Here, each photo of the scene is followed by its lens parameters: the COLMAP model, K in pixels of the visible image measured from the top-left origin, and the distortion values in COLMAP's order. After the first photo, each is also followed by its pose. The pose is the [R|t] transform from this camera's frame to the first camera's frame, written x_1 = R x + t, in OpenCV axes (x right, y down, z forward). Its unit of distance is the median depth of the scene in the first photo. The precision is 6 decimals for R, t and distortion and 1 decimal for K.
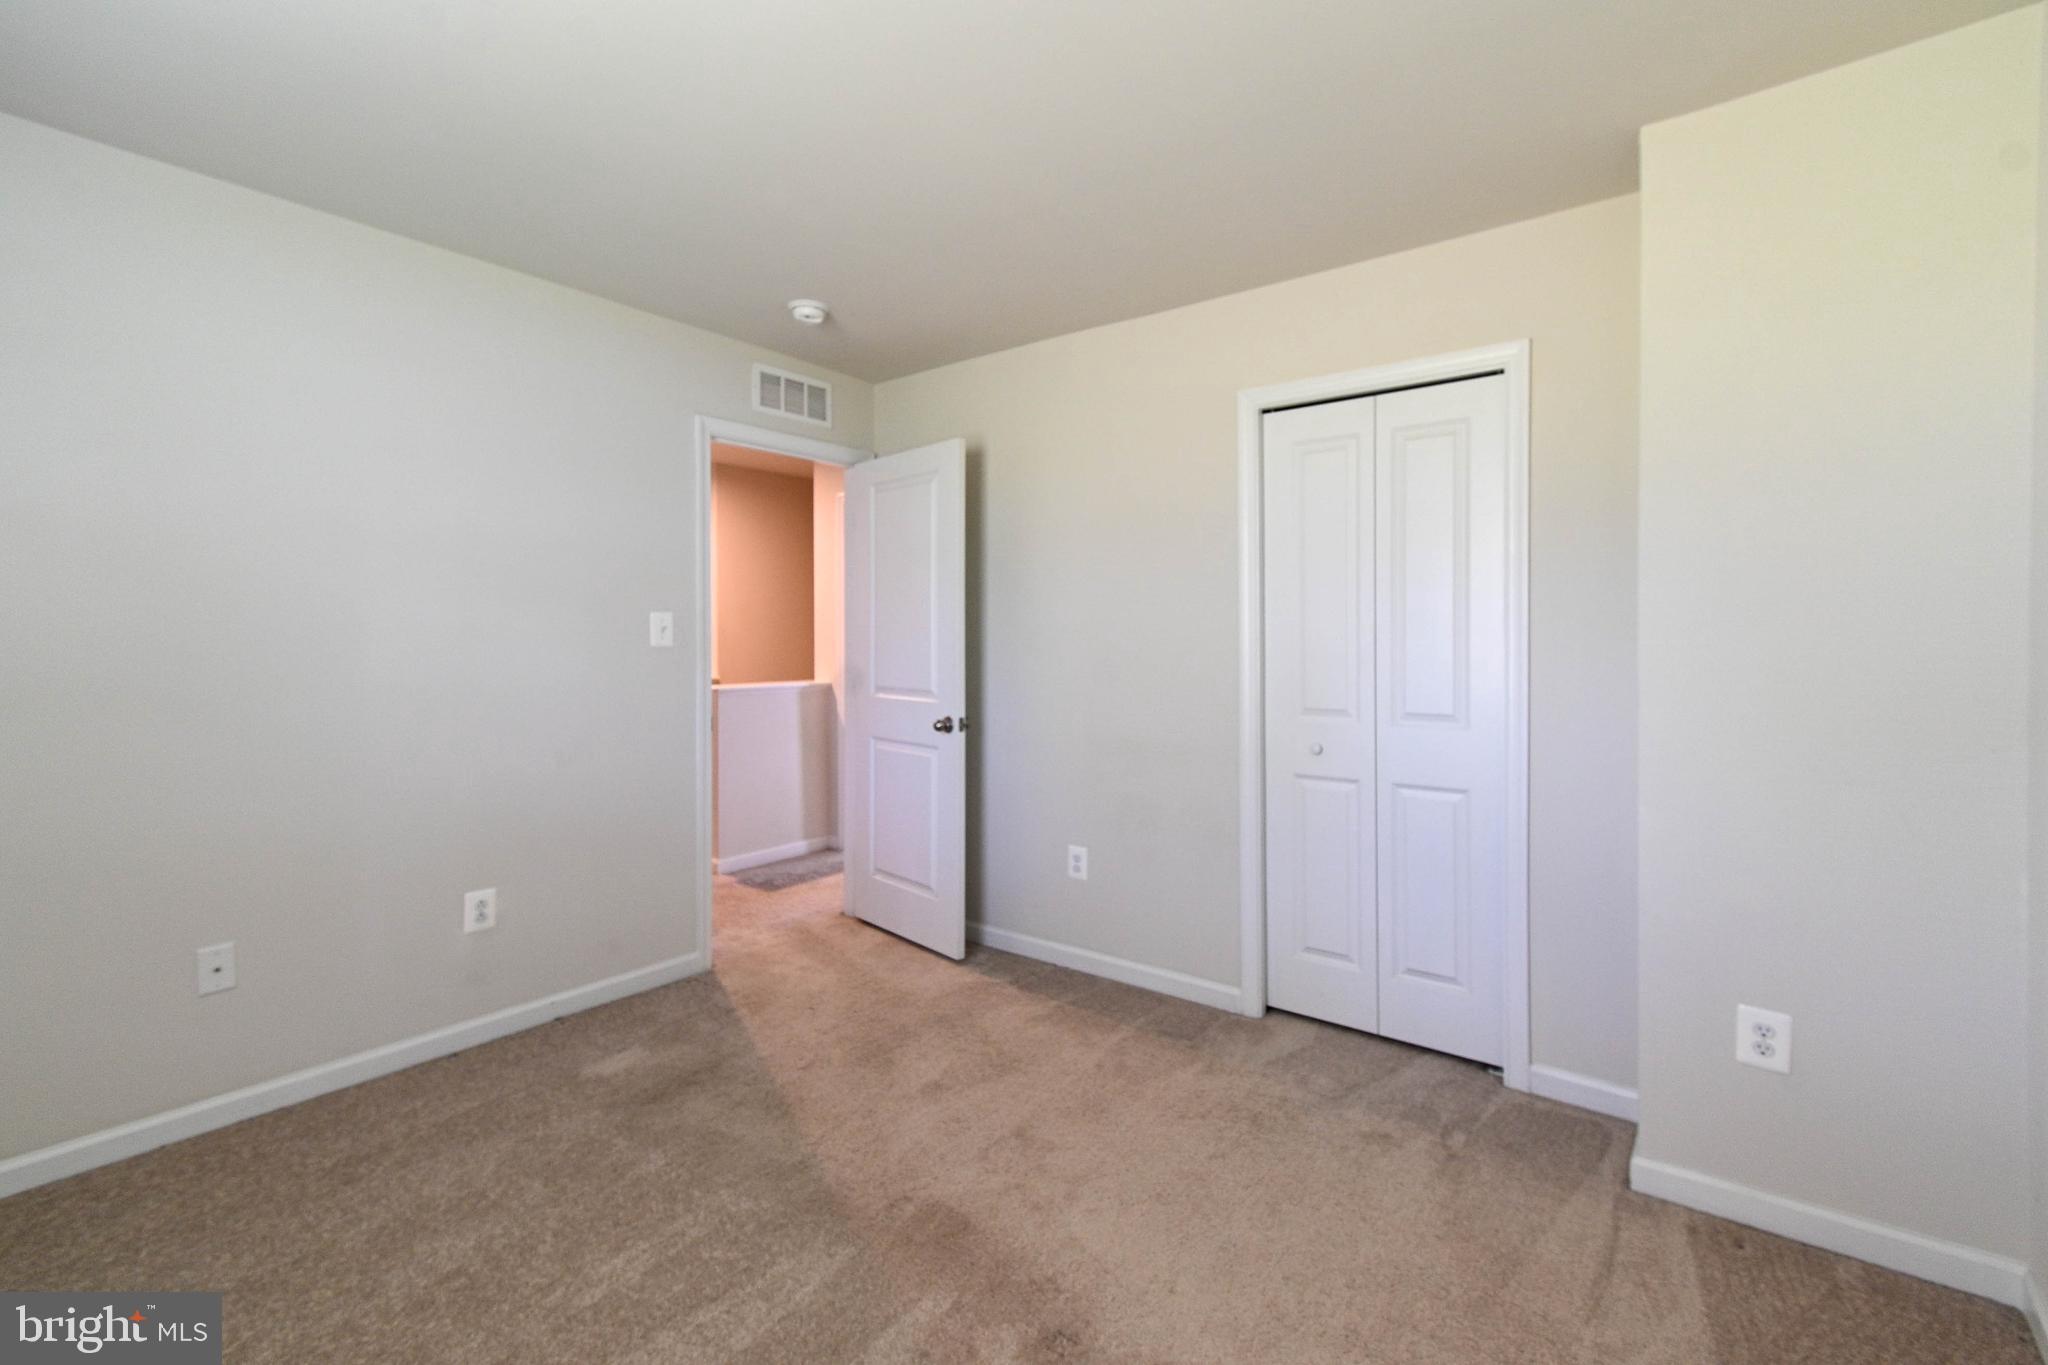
lens RADIAL K [[902.2, 0, 1023.9], [0, 902.2, 642.7], [0, 0, 1]] dist [-0.000584, -0.000142]
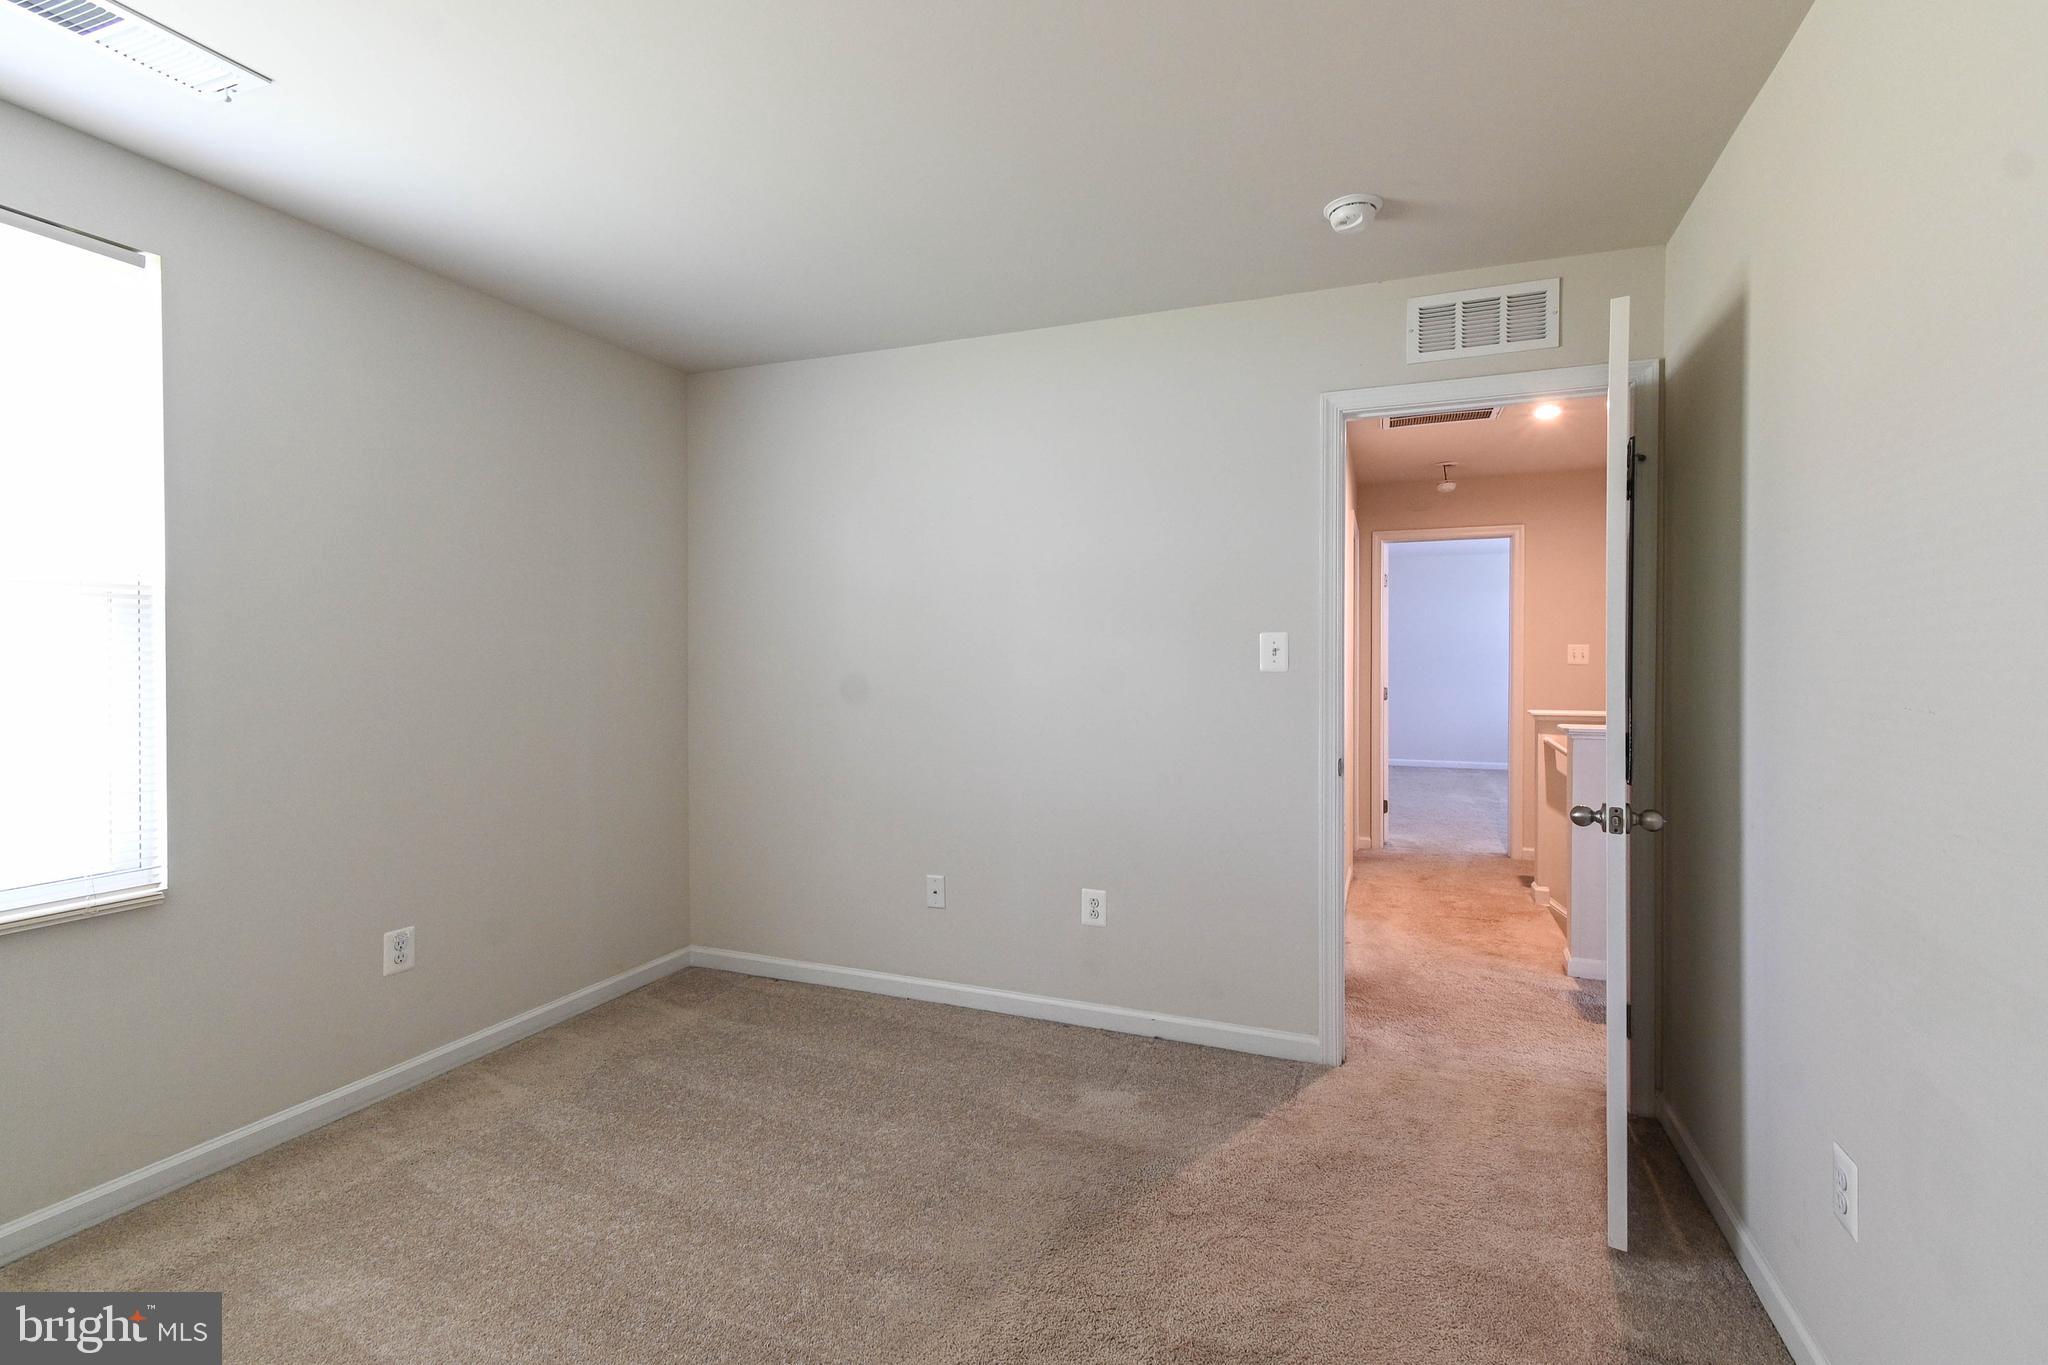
lens RADIAL K [[888.0, 0, 1026.4], [0, 888.0, 657.1], [0, 0, 1]] dist [0.000751, 0.000131]
pose [[0.278315, -0.001024, -0.960489, 0.363301], [-0.001846, 0.999997, -0.001601, -0.007913], [0.960488, 0.002219, 0.278312, 0.526877]]
